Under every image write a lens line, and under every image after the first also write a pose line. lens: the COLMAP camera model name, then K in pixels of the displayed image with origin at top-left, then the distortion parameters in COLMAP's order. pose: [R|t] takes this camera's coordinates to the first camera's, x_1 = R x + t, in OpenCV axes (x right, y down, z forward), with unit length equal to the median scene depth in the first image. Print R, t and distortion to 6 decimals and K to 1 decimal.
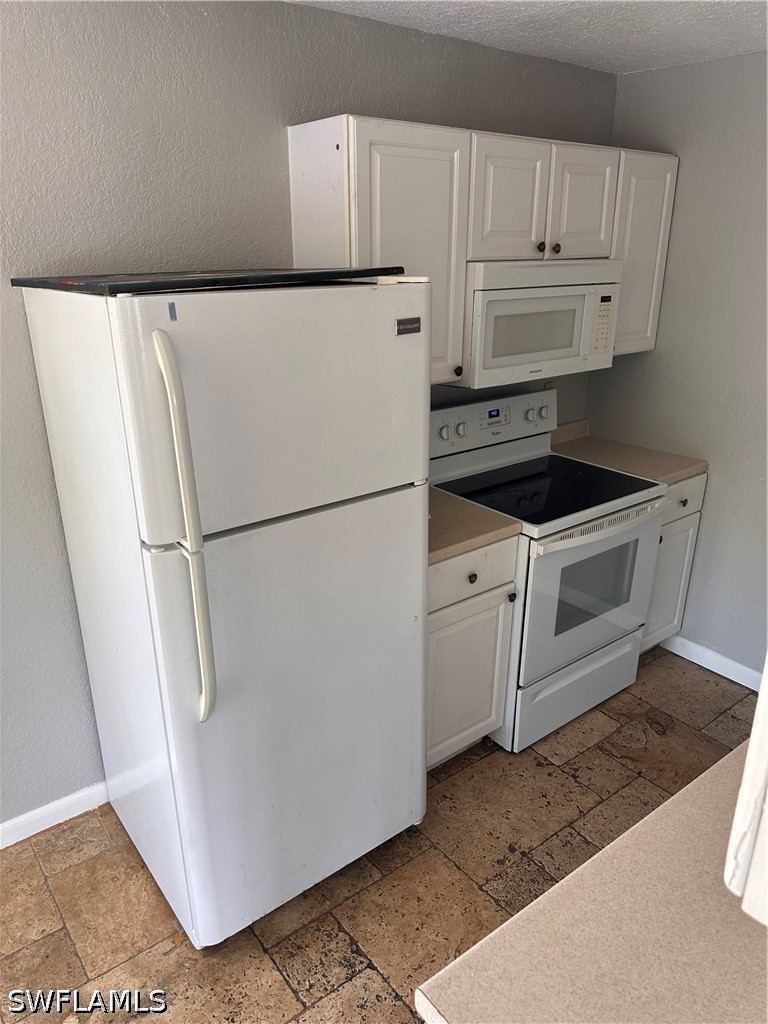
lens RADIAL K [[729.2, 0, 382.5], [0, 729.2, 515.3], [0, 0, 1]] dist [0.001249, -0.001551]
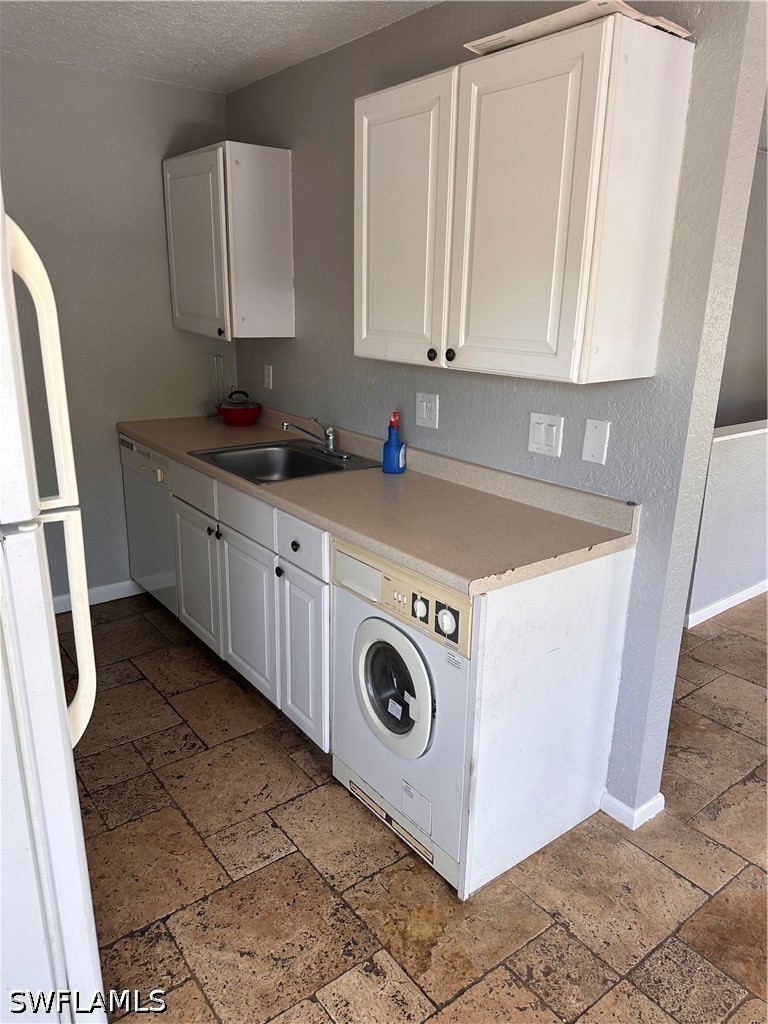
lens RADIAL K [[729.2, 0, 383.1], [0, 729.2, 512.1], [0, 0, 1]] dist [0.001249, -0.001551]
pose [[0.008327, -0.292964, 0.956087, -0.785525], [0.329523, 0.903519, 0.273986, -0.037605], [-0.944111, 0.312771, 0.104062, 0.463566]]
